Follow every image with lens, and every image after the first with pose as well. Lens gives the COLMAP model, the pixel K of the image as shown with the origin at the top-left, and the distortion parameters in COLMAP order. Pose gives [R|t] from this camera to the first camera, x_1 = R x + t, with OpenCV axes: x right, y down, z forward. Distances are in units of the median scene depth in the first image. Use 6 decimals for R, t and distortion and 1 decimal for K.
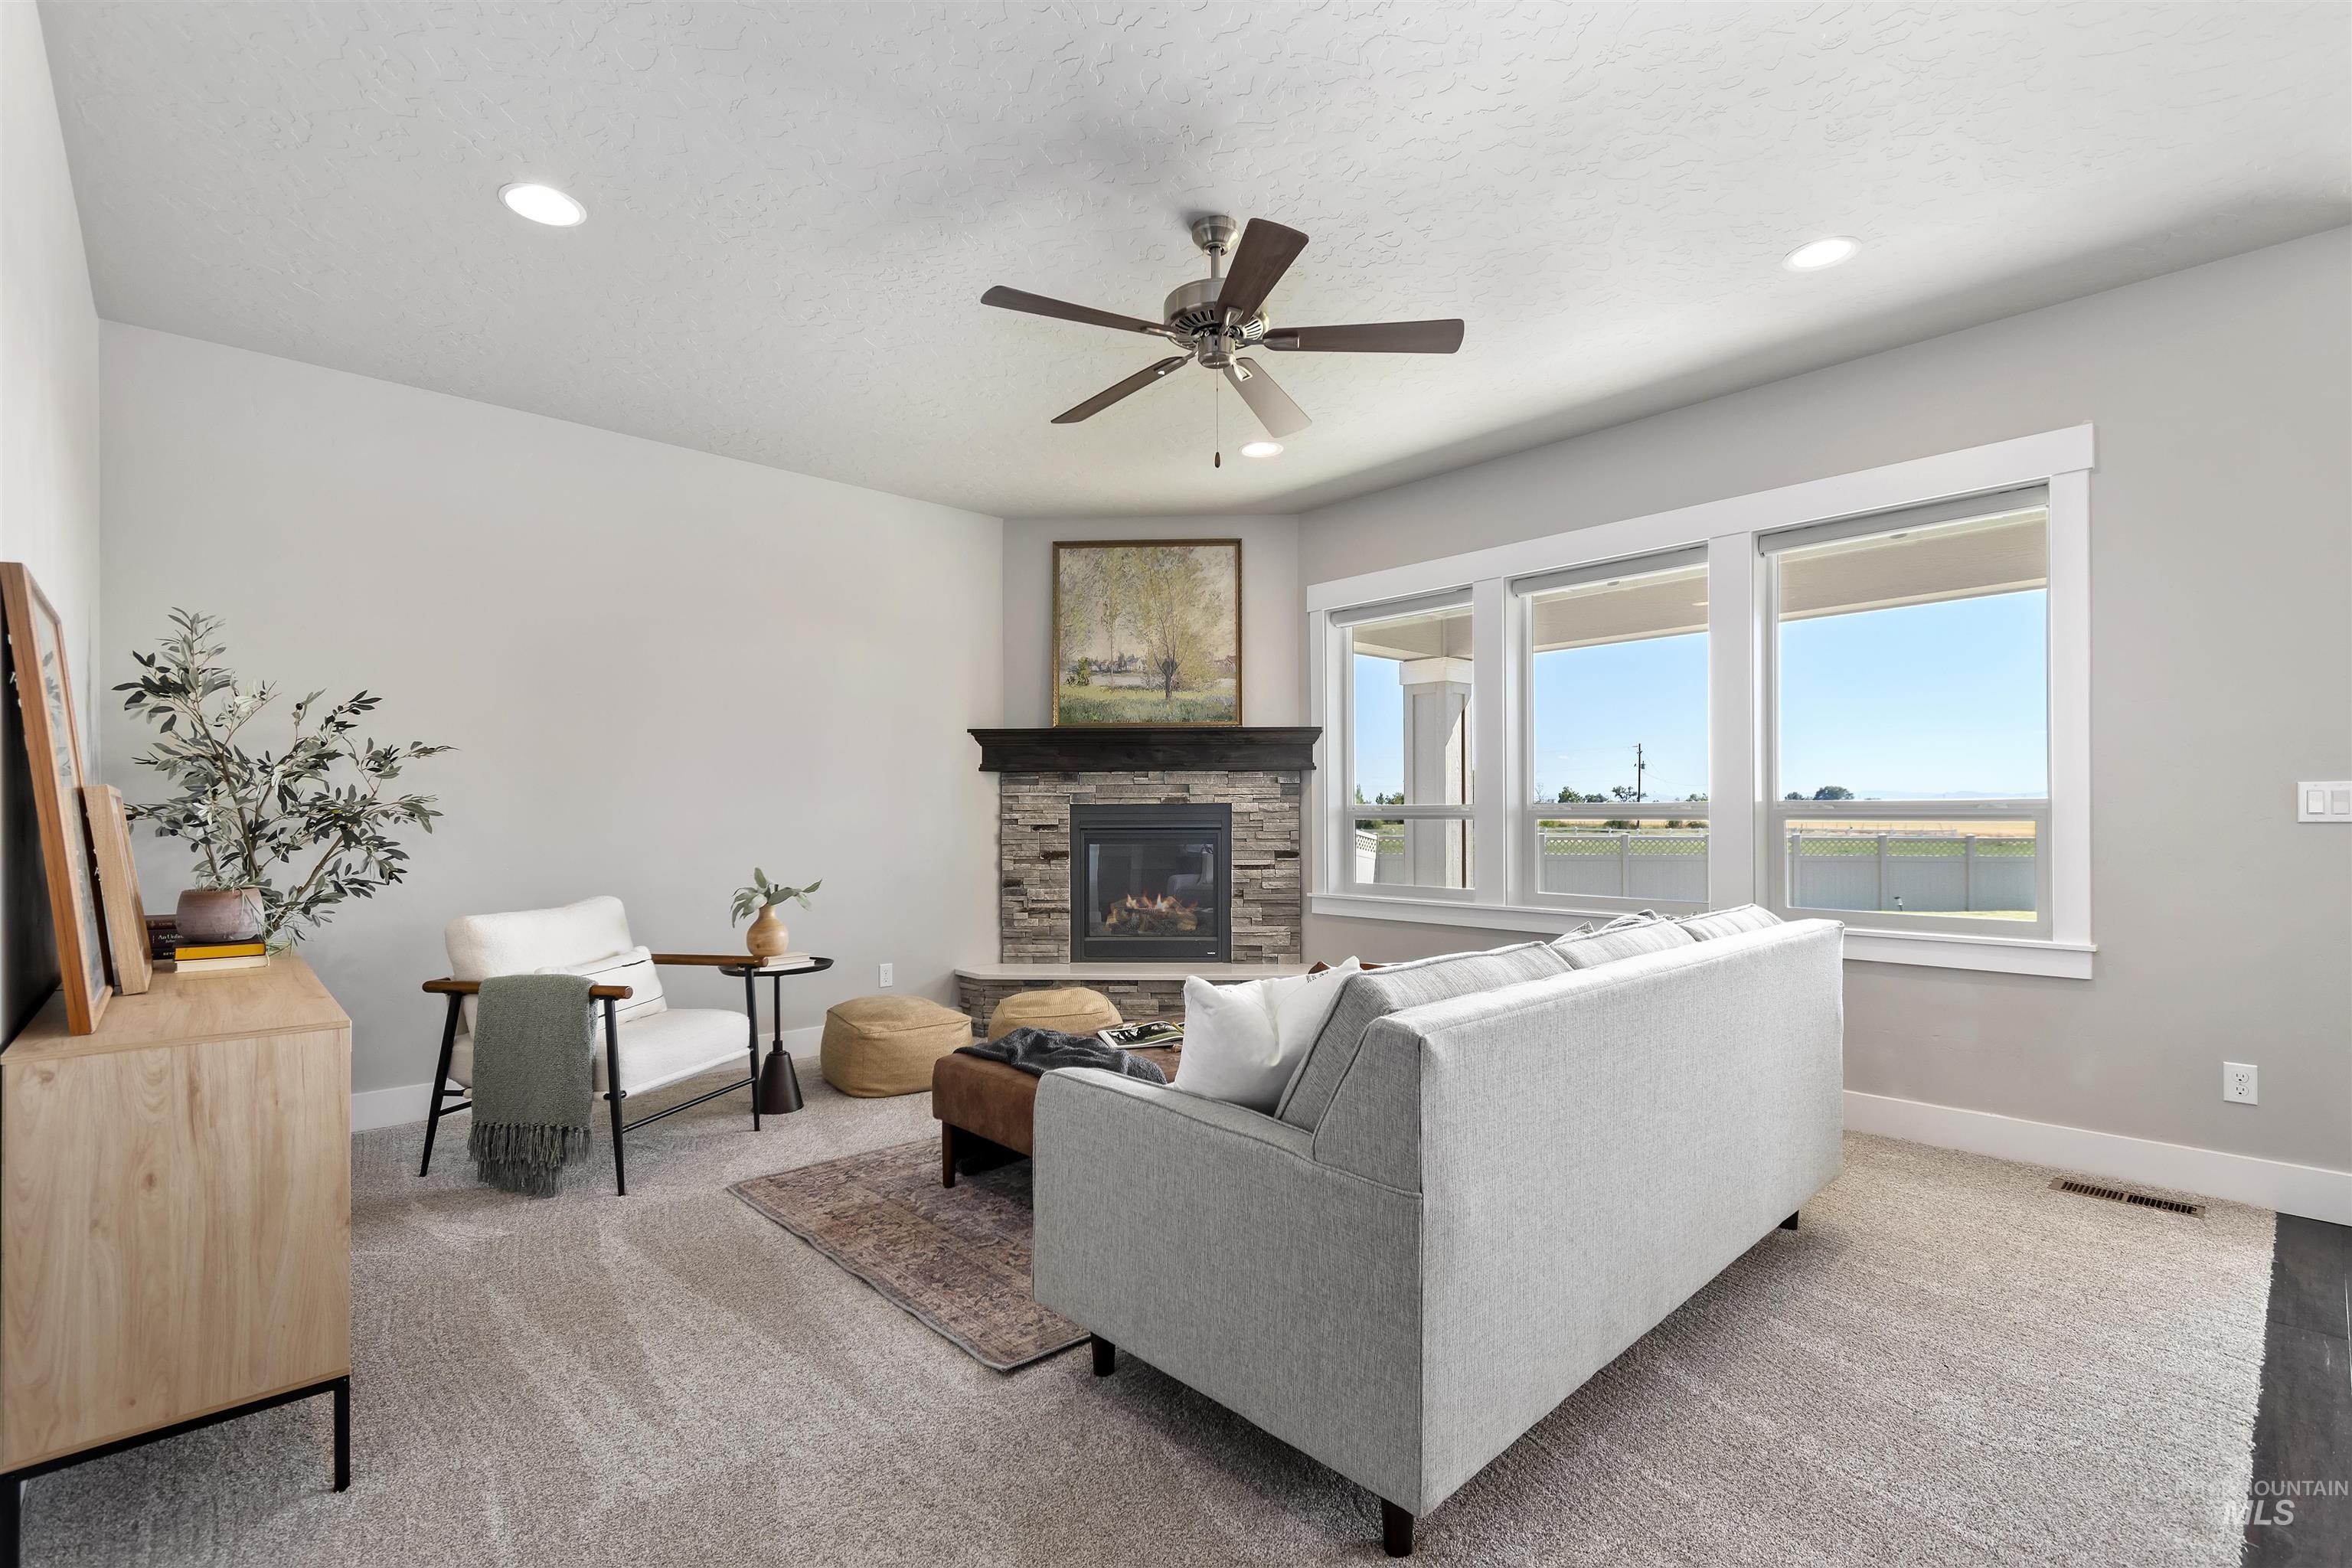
lens RADIAL K [[1054.4, 0, 1175.1], [0, 1054.4, 815.6], [0, 0, 1]] dist [0.000481, -0.000216]
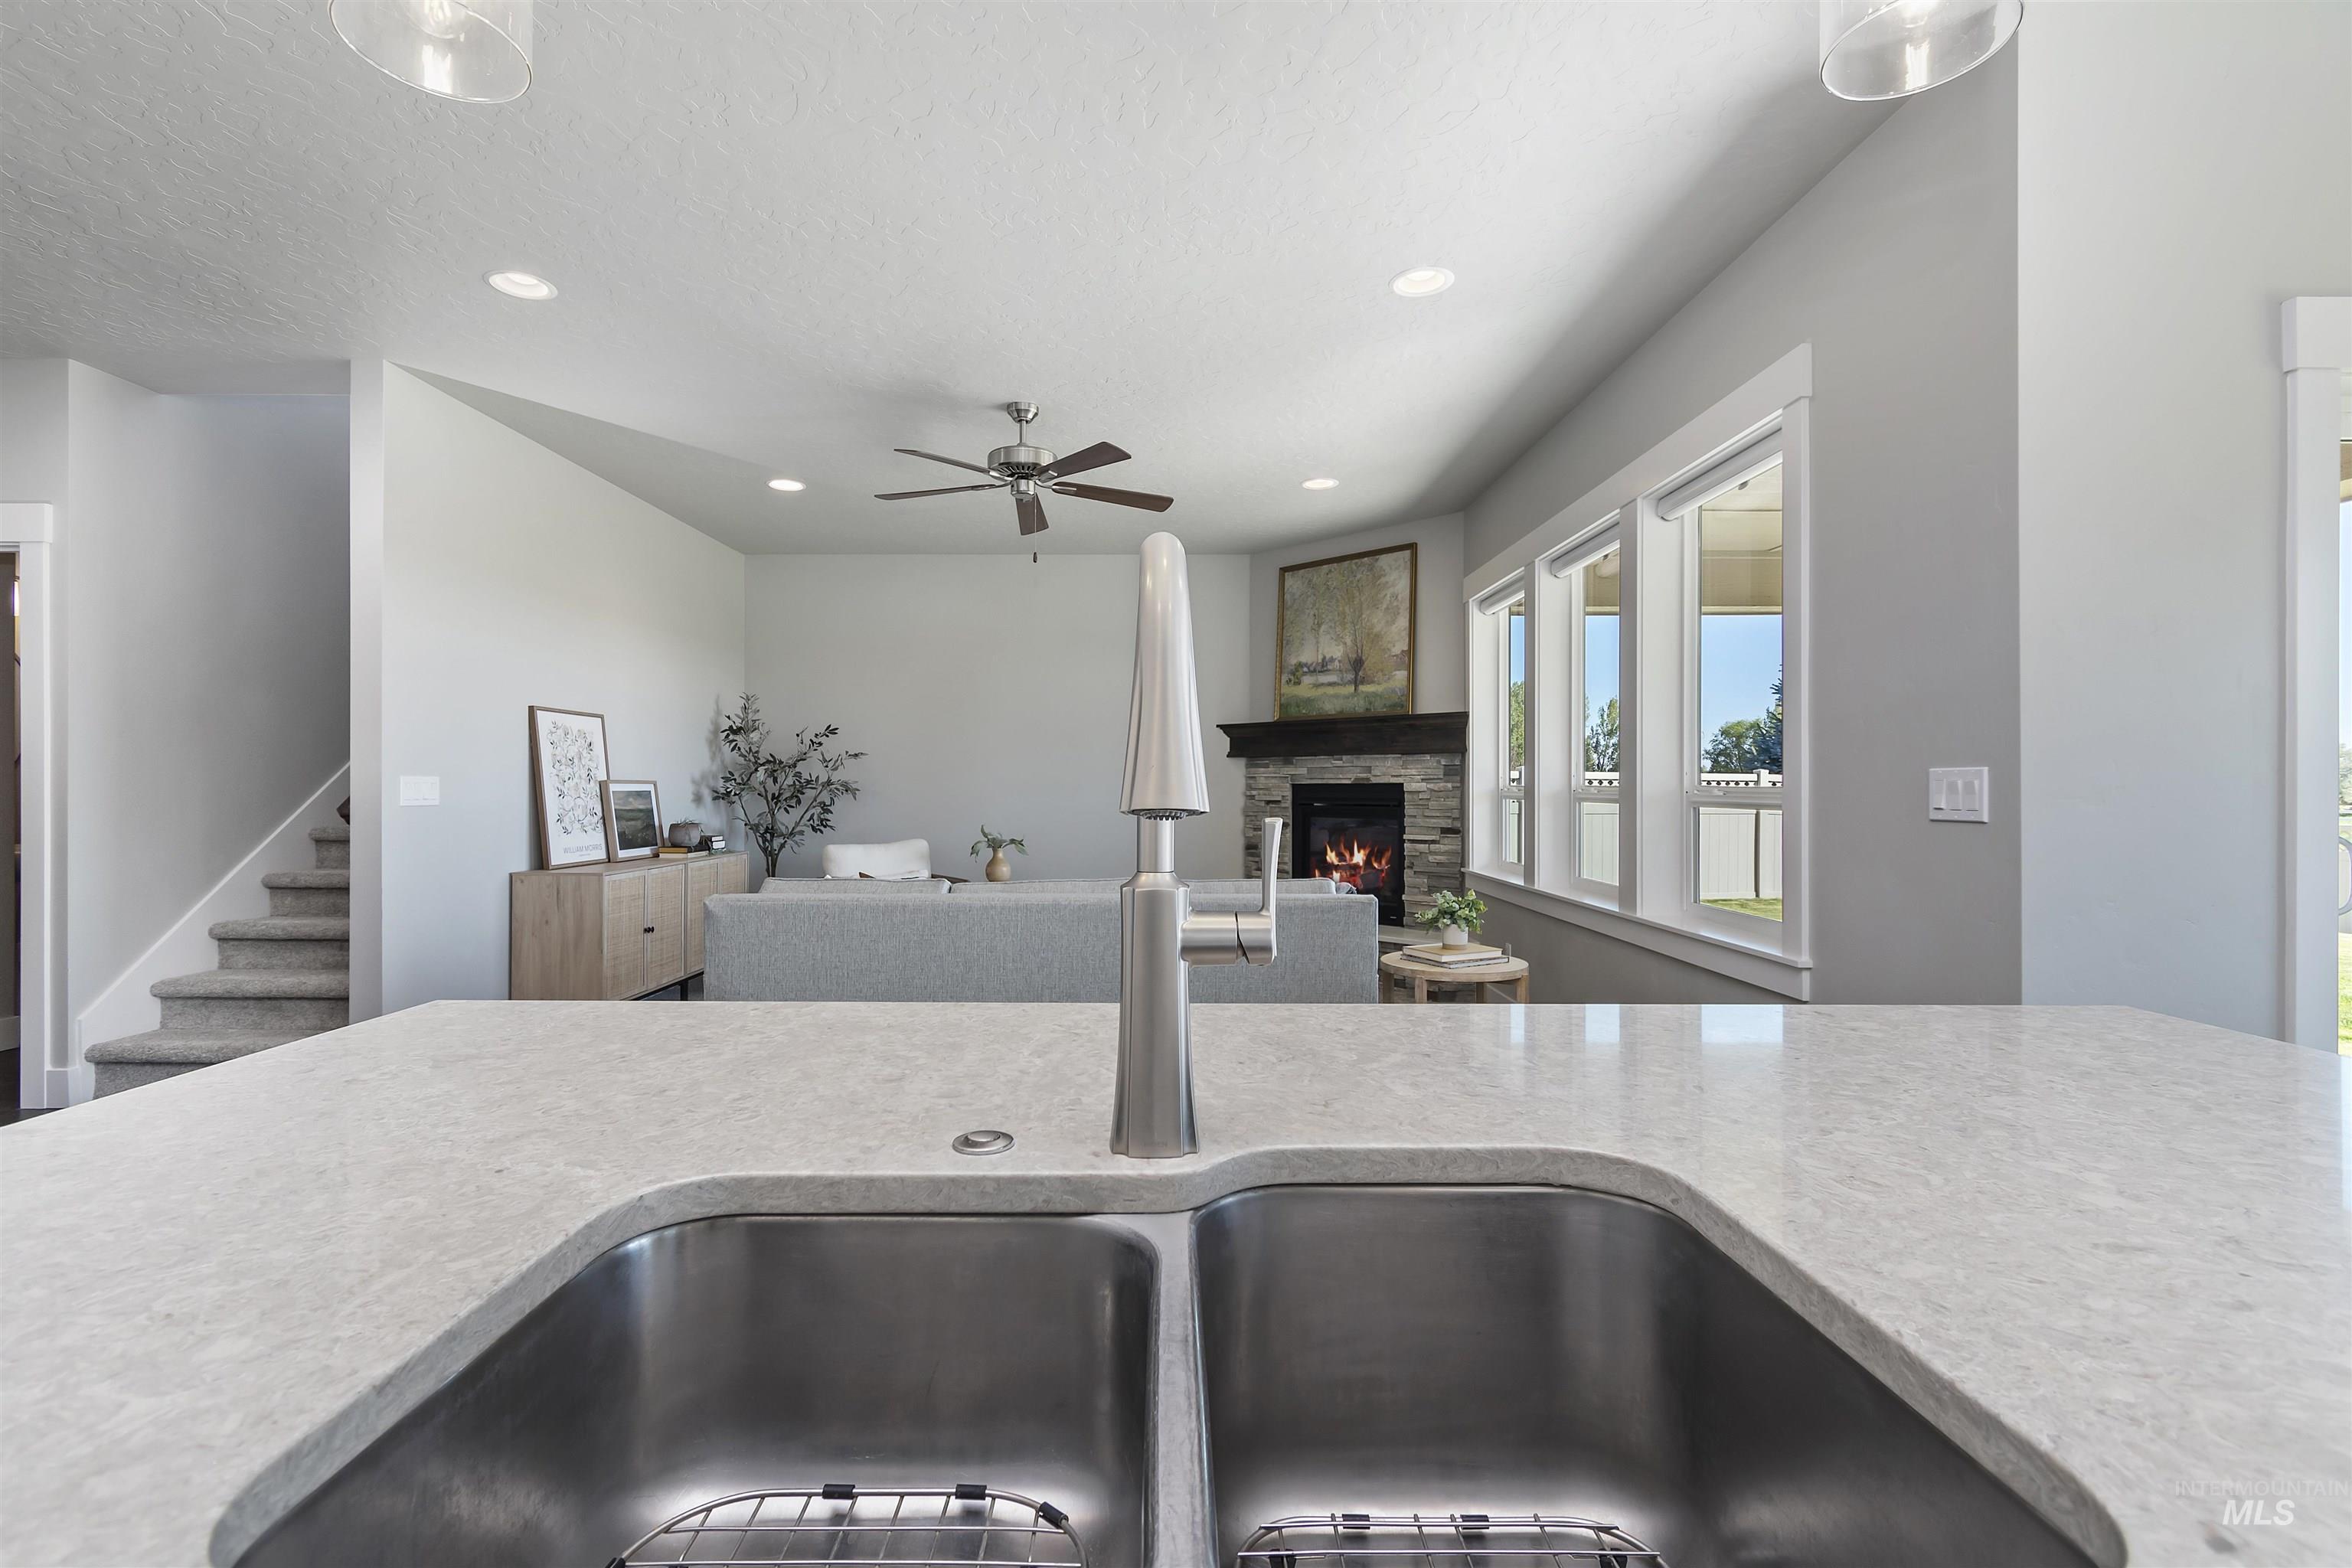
lens RADIAL K [[1057.8, 0, 1160.0], [0, 1057.8, 786.1], [0, 0, 1]] dist [0.003534, 0.000611]
pose [[0.728163, 0.004626, -0.685388, 0.627760], [-0.004780, 0.999987, 0.001672, -0.009253], [0.685387, 0.002059, 0.728176, 0.015602]]
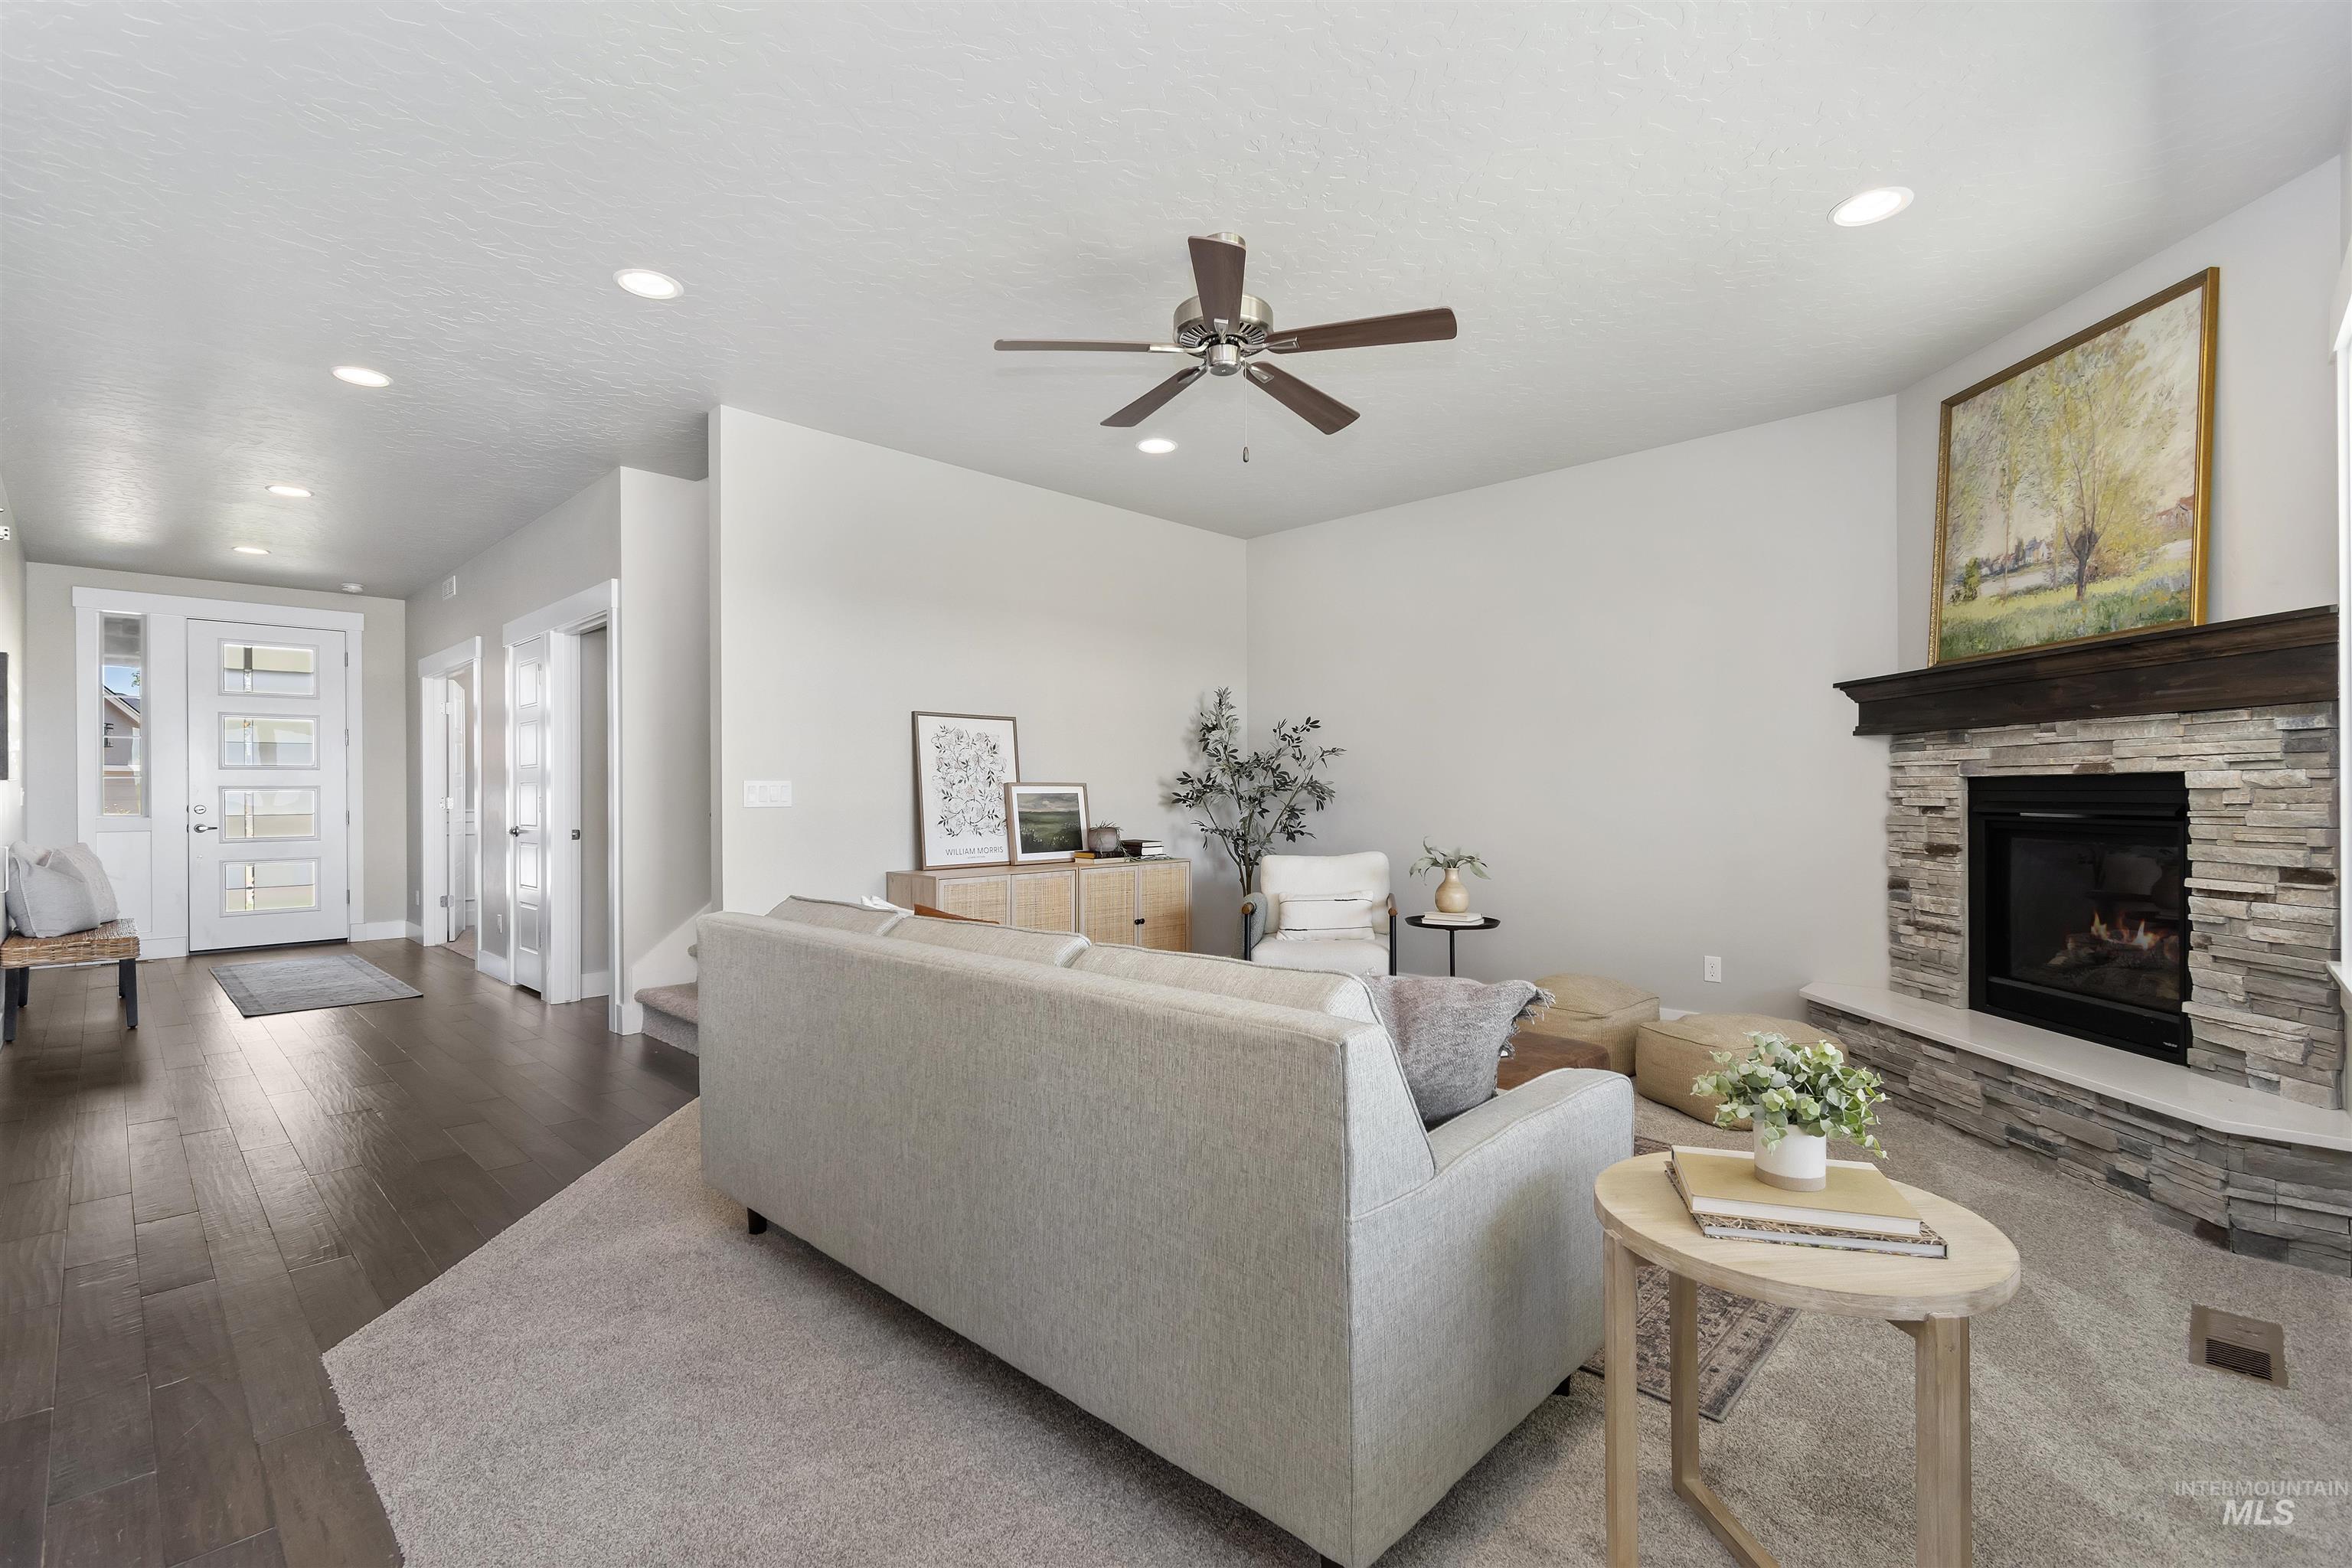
lens RADIAL K [[1053.7, 0, 1174.4], [0, 1053.7, 791.2], [0, 0, 1]] dist [0.003054, -0.000461]
pose [[0.052624, 0.003198, -0.998609, 0.562545], [0.003852, 0.999987, 0.003406, -0.005747], [0.998607, -0.004026, 0.052611, 0.457042]]
